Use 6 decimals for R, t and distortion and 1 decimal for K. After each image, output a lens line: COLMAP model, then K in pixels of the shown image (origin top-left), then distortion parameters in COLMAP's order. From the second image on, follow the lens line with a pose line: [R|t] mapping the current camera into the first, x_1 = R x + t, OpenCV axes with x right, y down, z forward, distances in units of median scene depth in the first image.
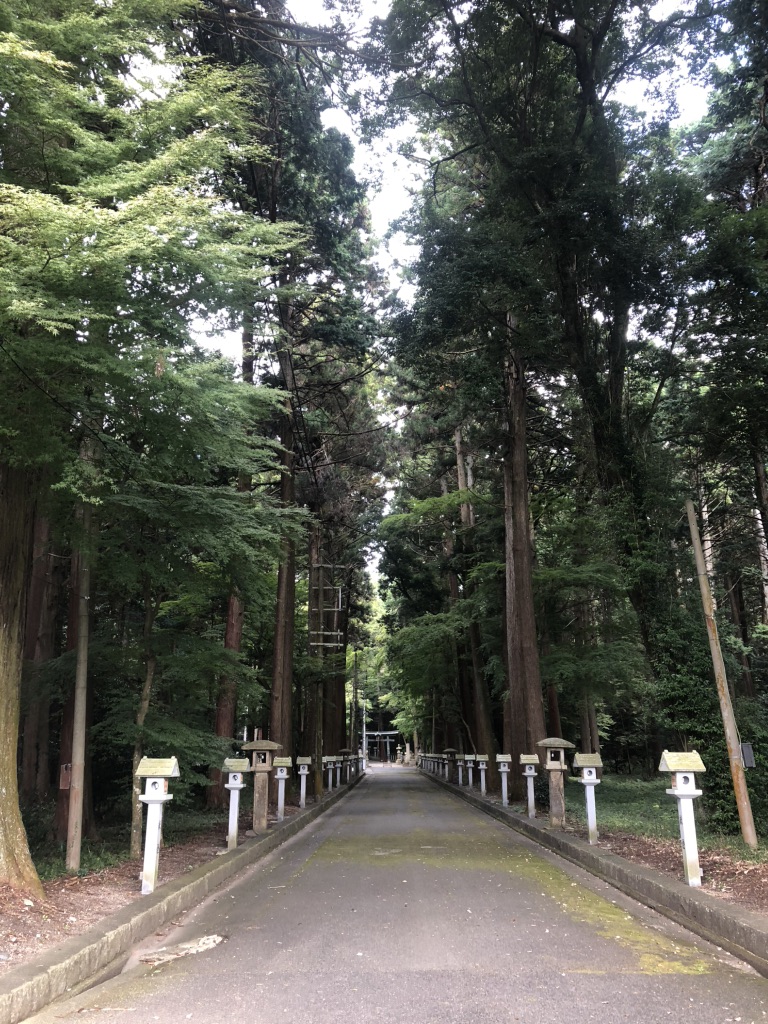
lens RADIAL K [[886.6, 0, 384.0], [0, 886.6, 495.5], [0, 0, 1]] dist [0.143279, -0.406715]
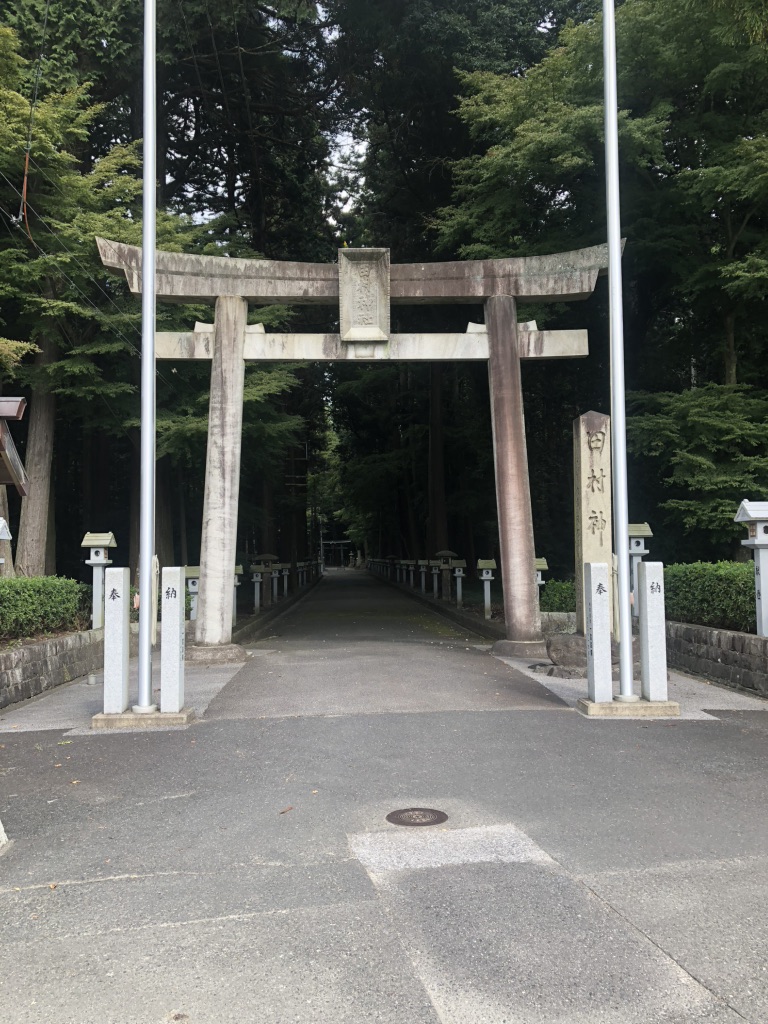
lens RADIAL K [[886.6, 0, 384.0], [0, 886.6, 495.5], [0, 0, 1]] dist [0.143279, -0.406715]
pose [[0.998551, -0.007113, 0.053339, -0.002643], [-0.004176, 0.977992, 0.208600, -0.048577], [-0.053649, -0.208521, 0.976545, -0.163482]]
